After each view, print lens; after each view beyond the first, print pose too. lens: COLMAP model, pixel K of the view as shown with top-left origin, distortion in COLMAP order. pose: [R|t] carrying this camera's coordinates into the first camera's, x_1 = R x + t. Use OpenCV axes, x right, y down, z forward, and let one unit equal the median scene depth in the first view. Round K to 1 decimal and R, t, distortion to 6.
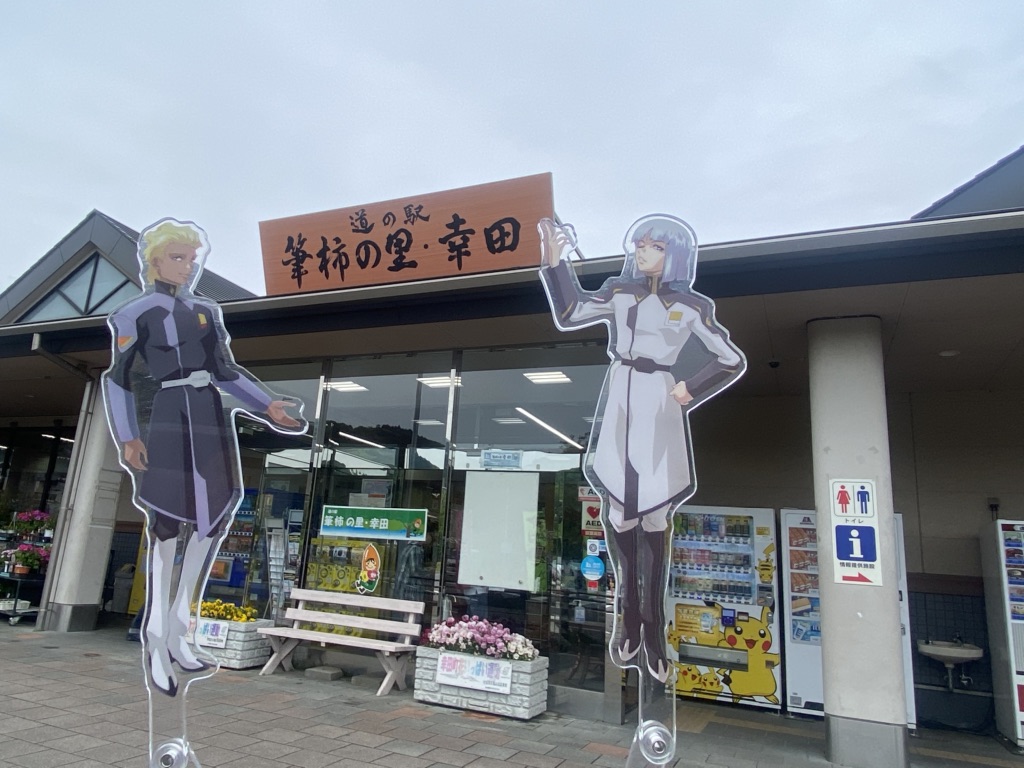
lens RADIAL K [[712.0, 0, 451.1], [0, 712.0, 380.4], [0, 0, 1]] dist [0.044820, -0.008505]
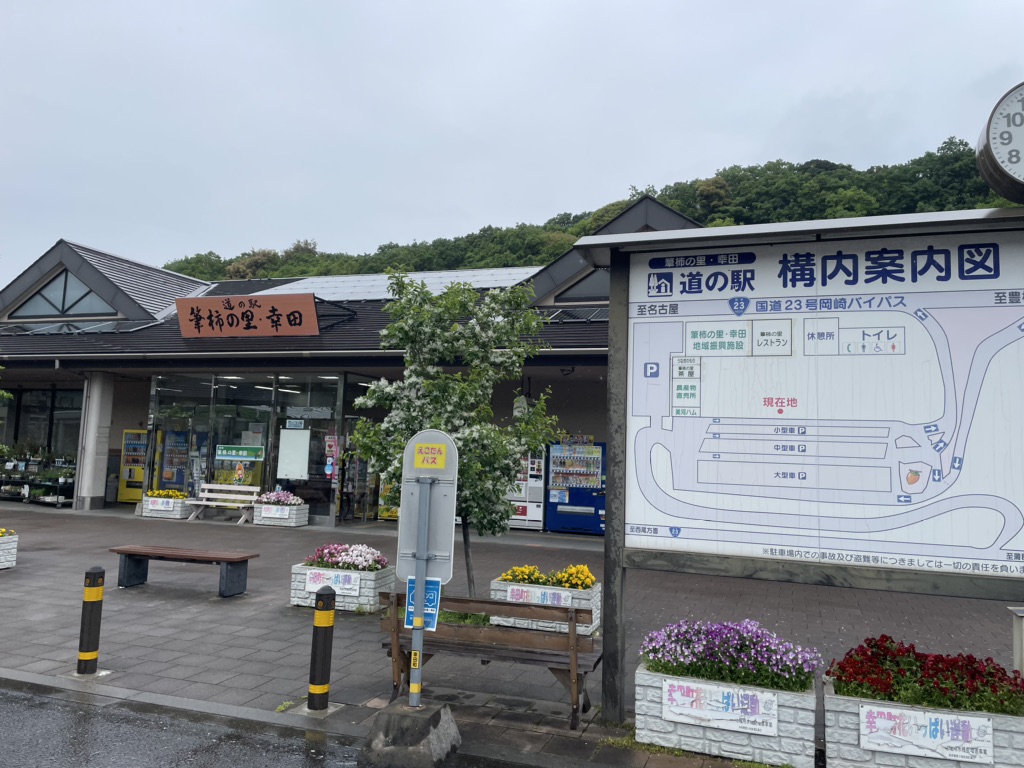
lens RADIAL K [[768.3, 0, 525.8], [0, 768.3, 377.6], [0, 0, 1]] dist [0.089265, -0.121519]
pose [[0.993205, -0.031308, 0.112084, 0.468924], [0.013674, 0.987856, 0.154770, -0.358716], [-0.115568, -0.152185, 0.981572, -1.306413]]
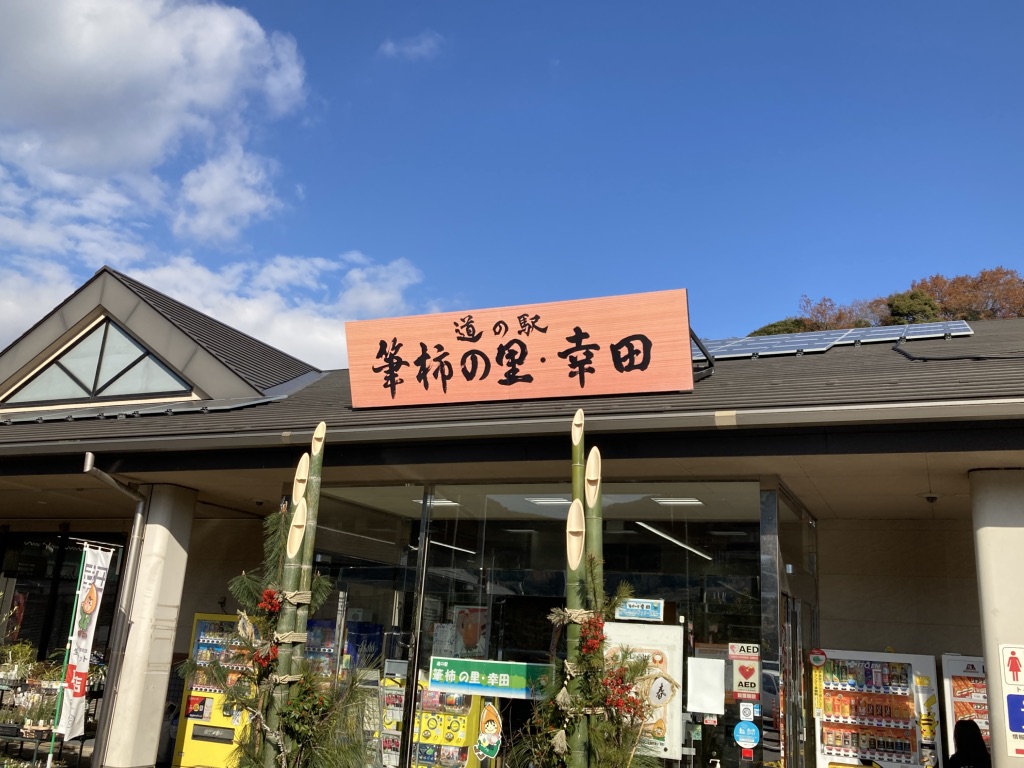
lens RADIAL K [[926.0, 0, 515.4], [0, 926.0, 359.7], [0, 0, 1]] dist [0.029196, -0.024879]
pose [[0.999342, -0.005446, 0.035864, -0.112461], [0.007378, 0.998516, -0.053957, -0.125877], [-0.035517, 0.054186, 0.997899, -0.164941]]
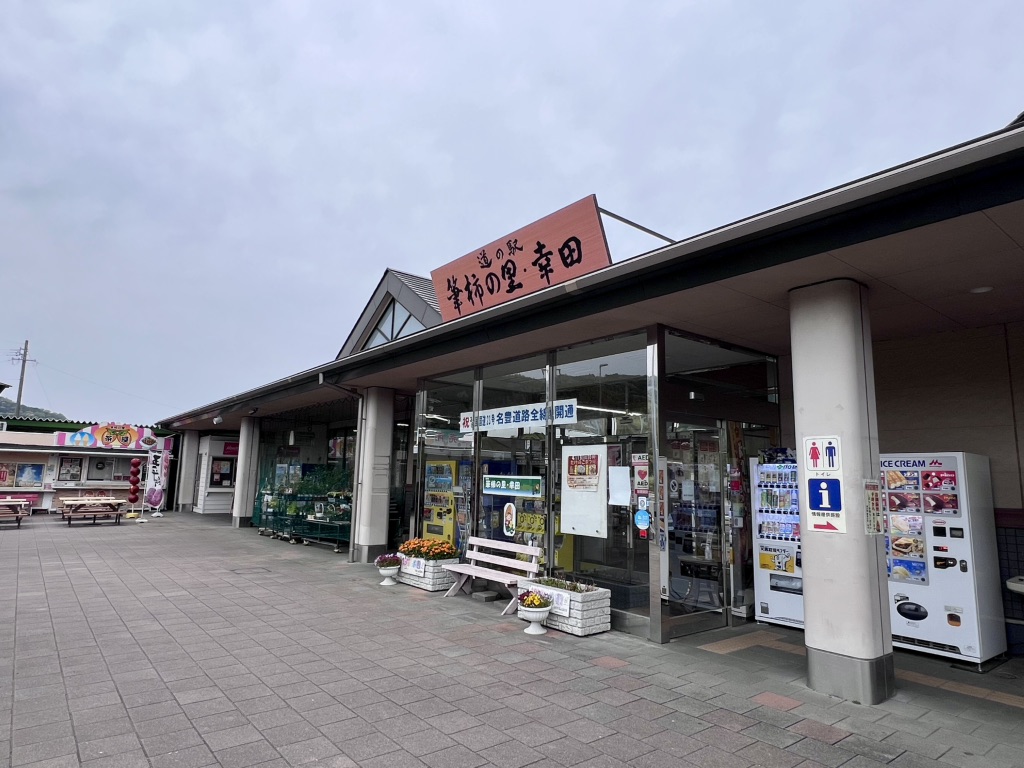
lens RADIAL K [[602.4, 0, 512.0], [0, 602.4, 384.0], [0, 0, 1]] dist [-0.002486, -0.000419]
pose [[0.900384, -0.121693, -0.417732, 0.368067], [0.149839, 0.988087, 0.035116, -0.029108], [0.408482, -0.094210, 0.907891, -0.001809]]
